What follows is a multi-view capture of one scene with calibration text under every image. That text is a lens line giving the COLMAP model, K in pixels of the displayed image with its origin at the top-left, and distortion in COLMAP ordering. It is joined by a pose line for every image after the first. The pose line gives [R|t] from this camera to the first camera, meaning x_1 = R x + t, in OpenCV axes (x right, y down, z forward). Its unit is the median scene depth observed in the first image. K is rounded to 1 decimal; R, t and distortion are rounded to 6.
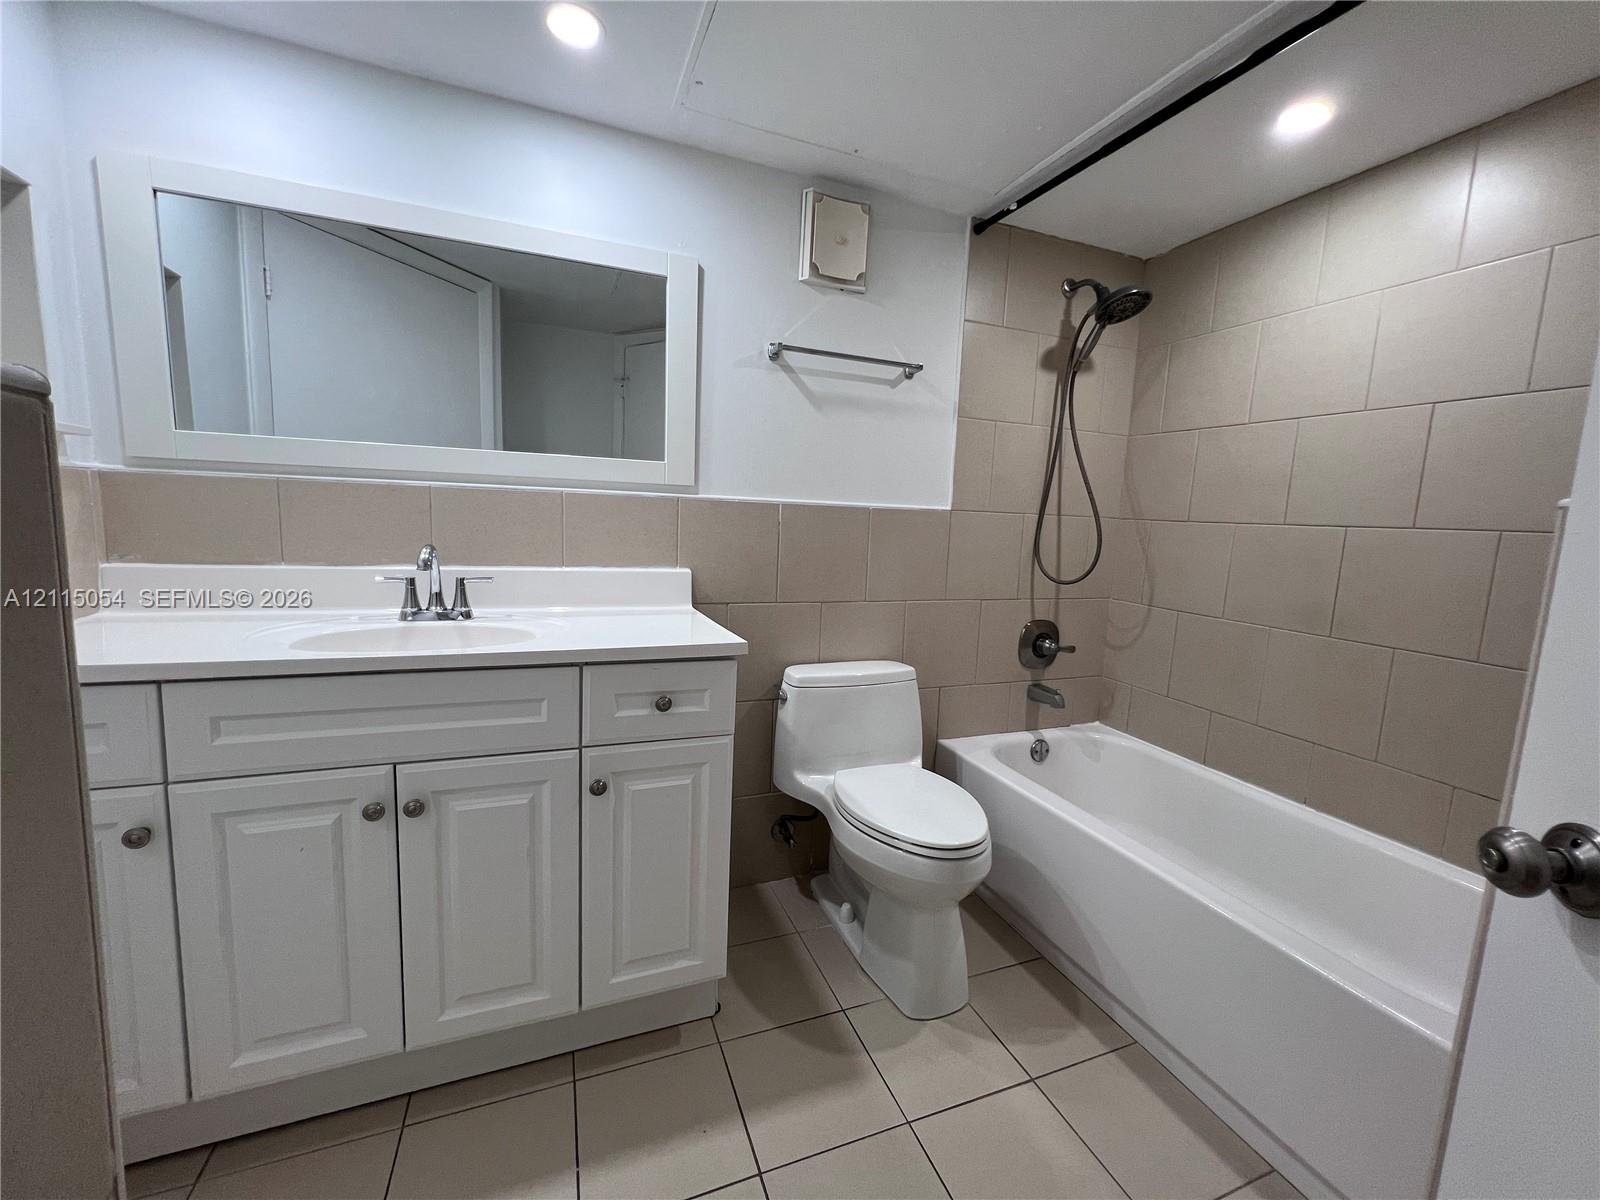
lens RADIAL K [[638.5, 0, 799.5], [0, 638.5, 600.1], [0, 0, 1]] dist [-0.002475, 0.001360]
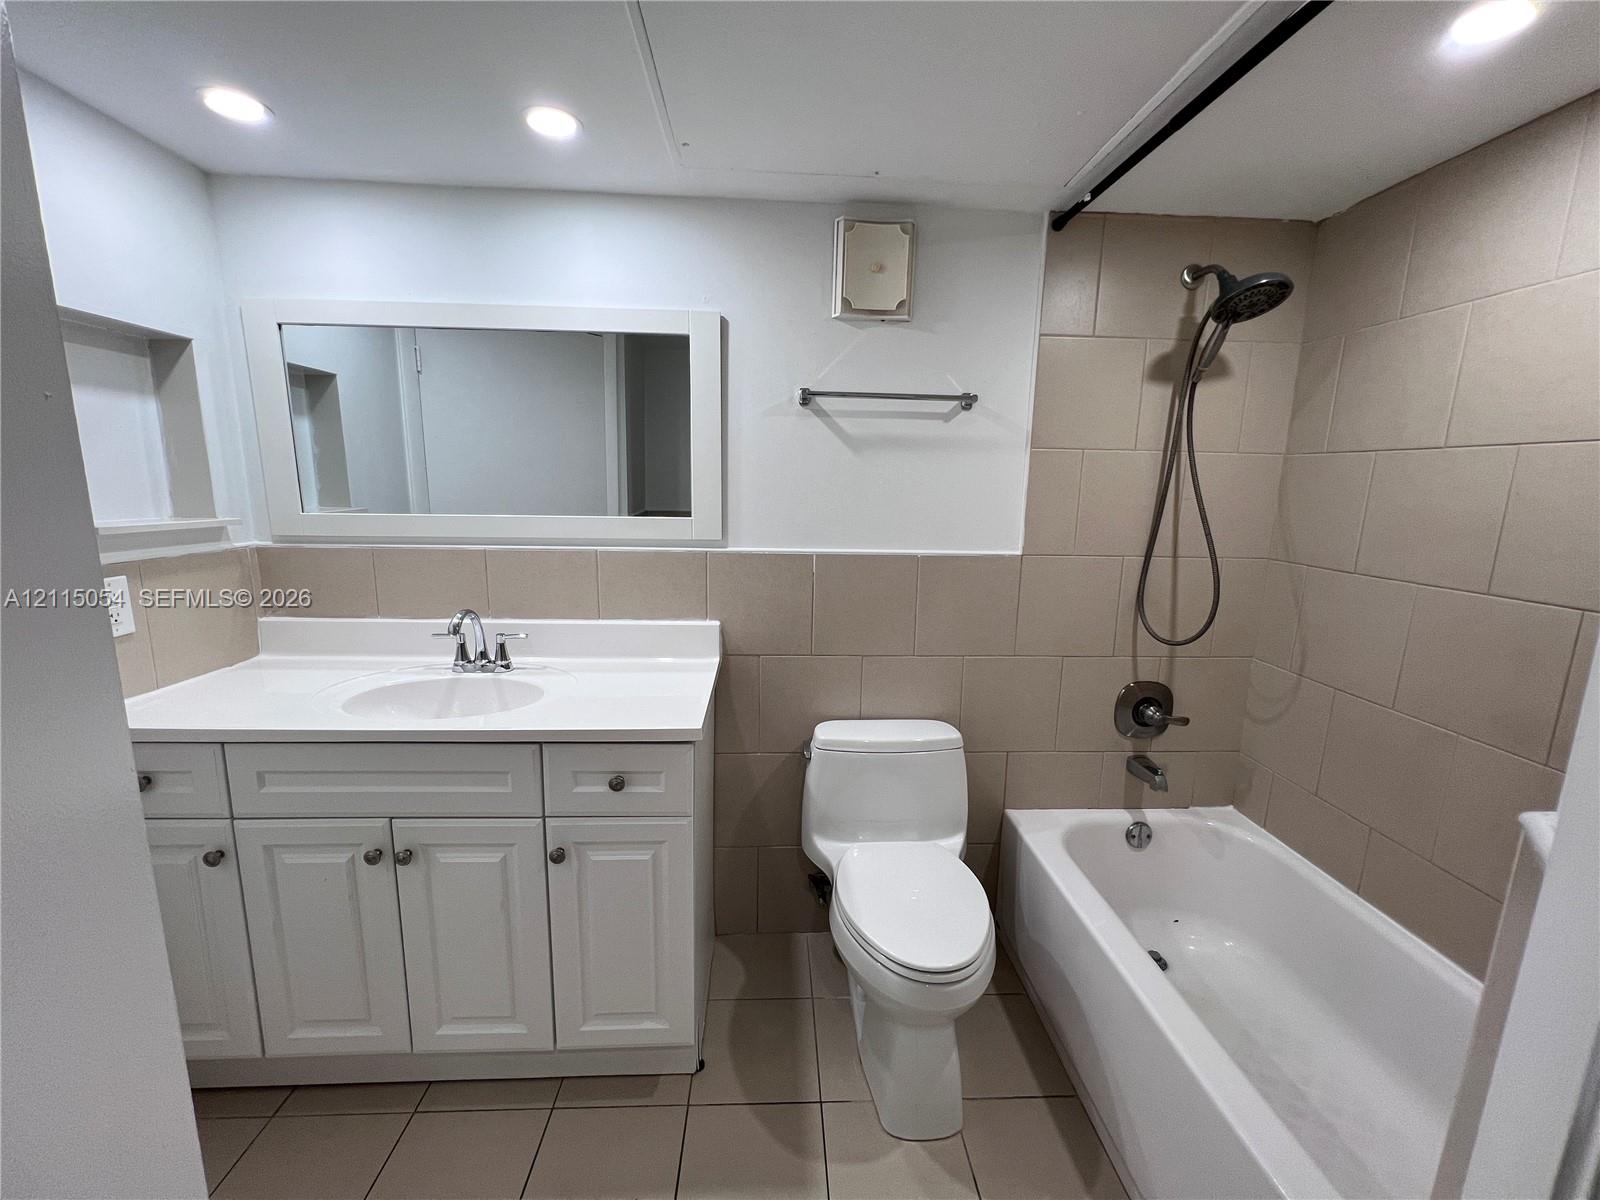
lens RADIAL K [[638.5, 0, 802.3], [0, 638.5, 598.7], [0, 0, 1]] dist [-0.002475, 0.001360]
pose [[0.947608, 0.033957, -0.317626, 0.294968], [-0.021590, 0.998869, 0.042373, -0.141852], [0.318705, -0.033296, 0.947269, 0.097524]]
